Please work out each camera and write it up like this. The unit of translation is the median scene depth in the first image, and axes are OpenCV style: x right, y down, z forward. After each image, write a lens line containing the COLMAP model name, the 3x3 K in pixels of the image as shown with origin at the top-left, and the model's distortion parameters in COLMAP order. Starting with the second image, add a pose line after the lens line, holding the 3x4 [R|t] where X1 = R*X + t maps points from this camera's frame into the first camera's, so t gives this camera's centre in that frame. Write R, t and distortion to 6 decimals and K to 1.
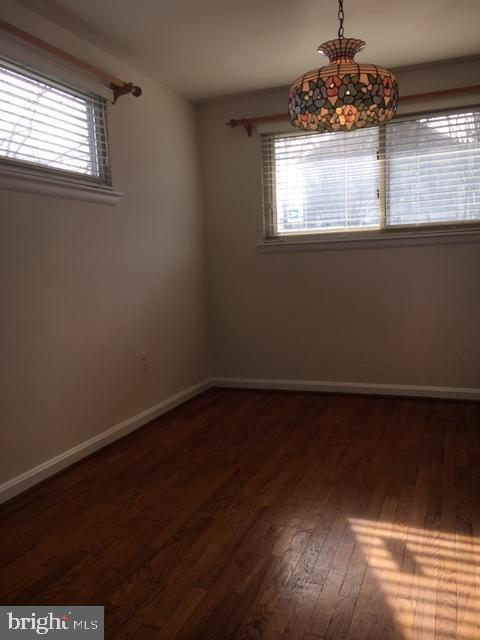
lens RADIAL K [[544.4, 0, 238.1], [0, 544.4, 319.1], [0, 0, 1]] dist [0.054295, -0.077764]
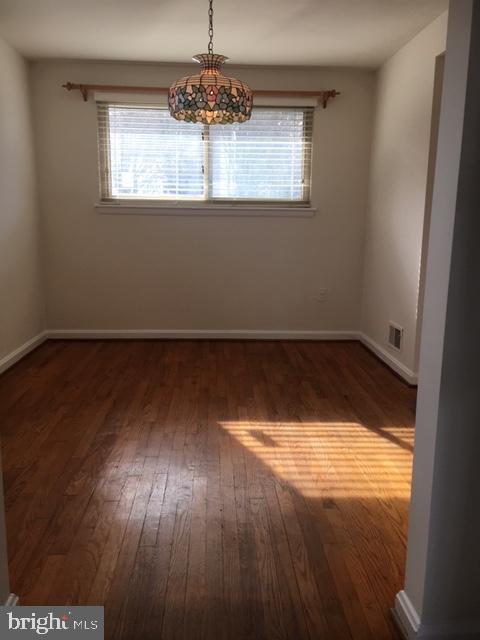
lens RADIAL K [[544.4, 0, 239.7], [0, 544.4, 316.9], [0, 0, 1]] dist [0.054295, -0.077764]
pose [[0.909897, -0.019764, 0.414364, -0.238750], [-0.010151, 0.997504, 0.069870, 0.007506], [-0.414711, -0.067781, 0.907425, -0.179048]]
